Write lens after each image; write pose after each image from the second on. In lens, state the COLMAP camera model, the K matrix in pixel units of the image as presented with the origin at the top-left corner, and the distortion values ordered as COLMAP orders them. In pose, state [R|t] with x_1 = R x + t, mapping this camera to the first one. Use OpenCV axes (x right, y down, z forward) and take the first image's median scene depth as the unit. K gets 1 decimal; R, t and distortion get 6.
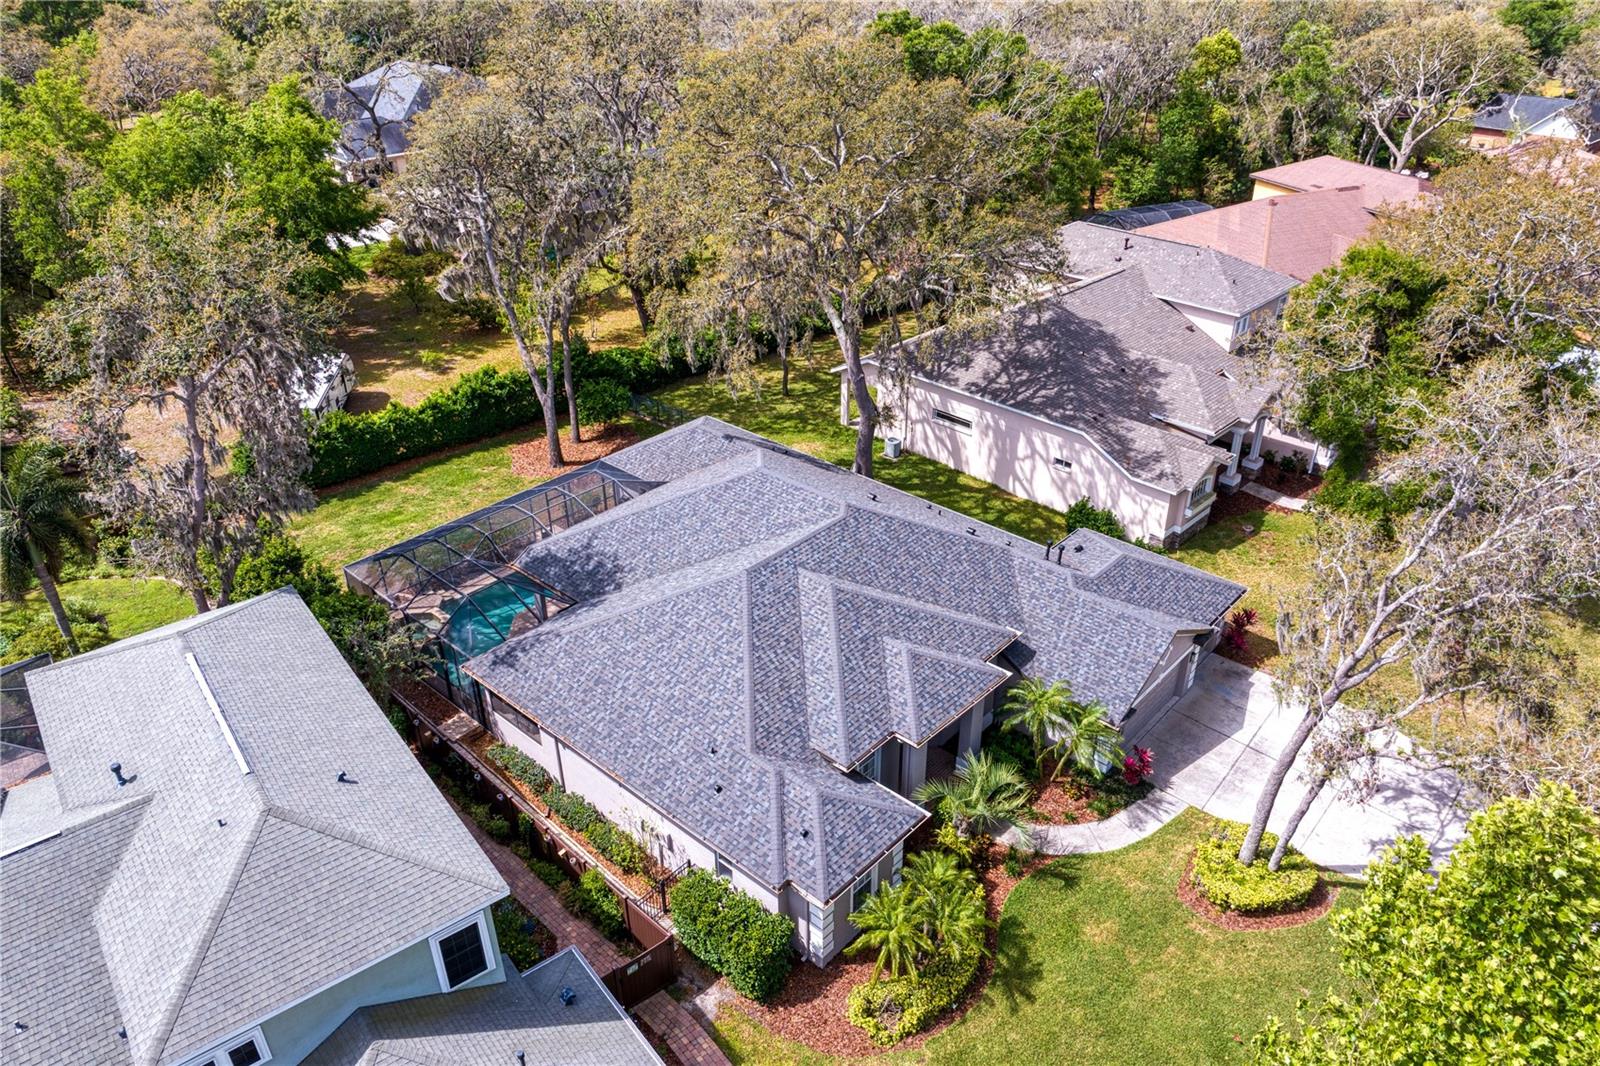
lens RADIAL K [[1133.2, 0, 800.0], [0, 1133.2, 533.0], [0, 0, 1]] dist [-0.028251, -0.003208]
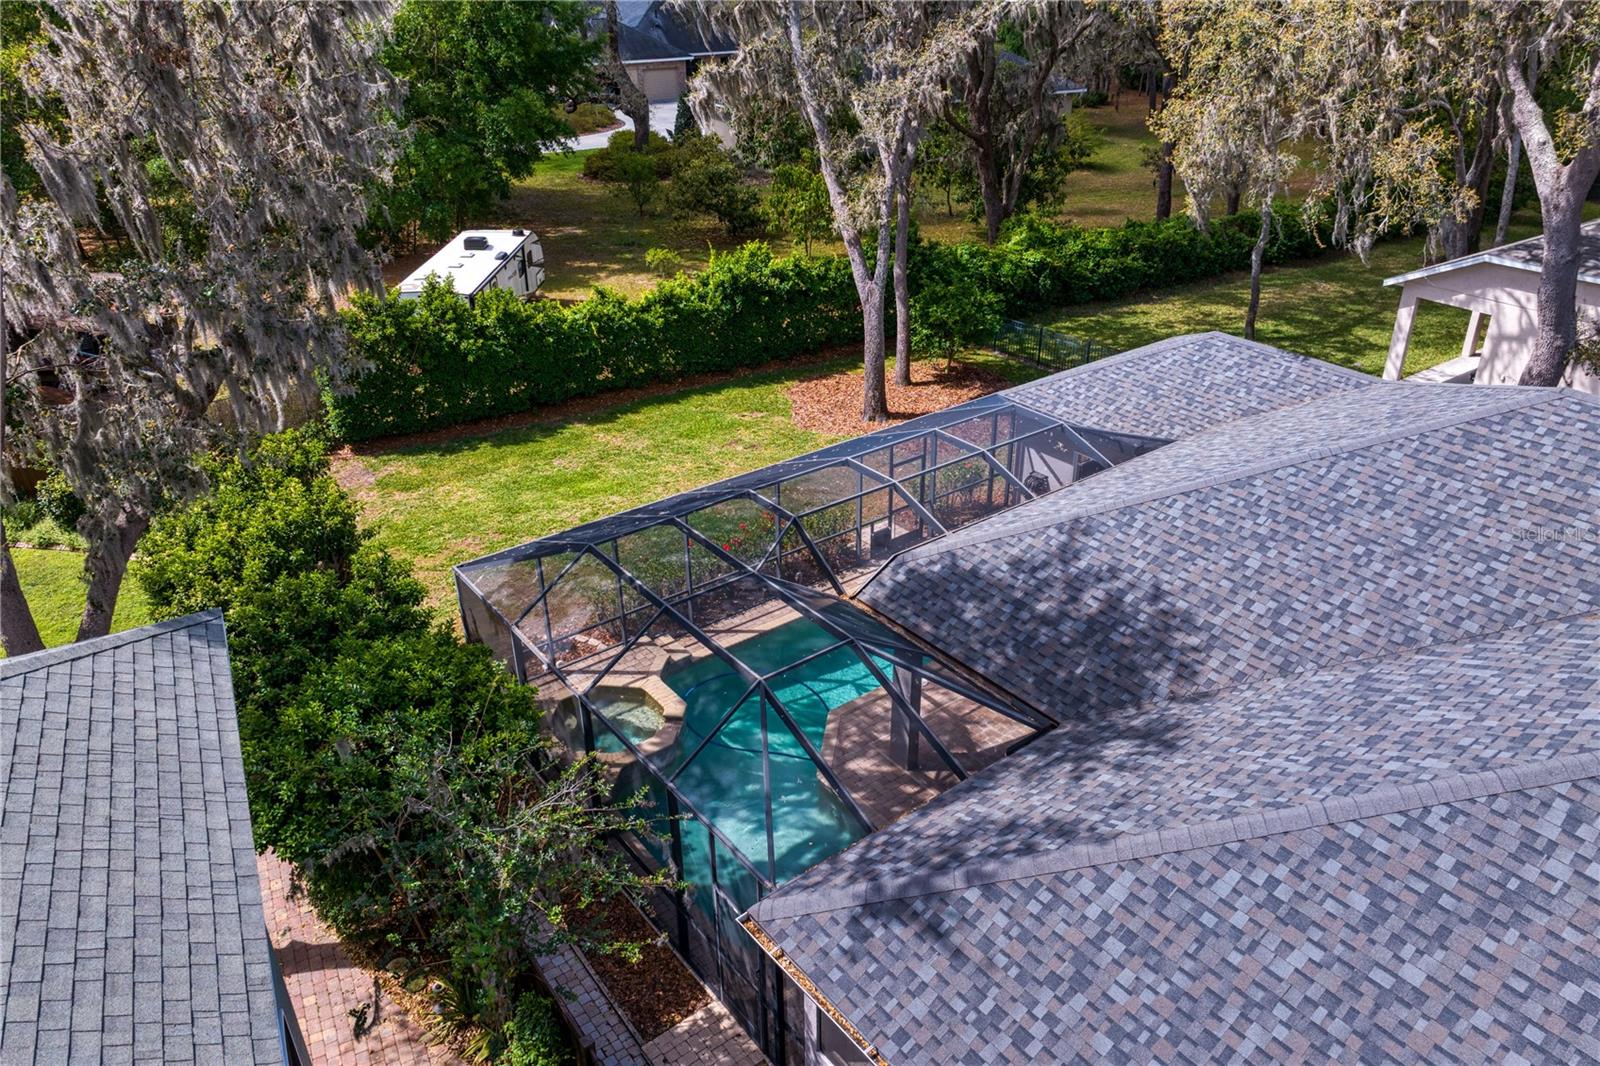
lens RADIAL K [[1133.2, 0, 800.0], [0, 1133.2, 533.0], [0, 0, 1]] dist [-0.028251, -0.003208]
pose [[0.984335, 0.080707, -0.156754, -0.171072], [-0.085728, 0.995991, -0.025530, 0.014192], [0.154065, 0.038568, 0.987308, 0.484860]]
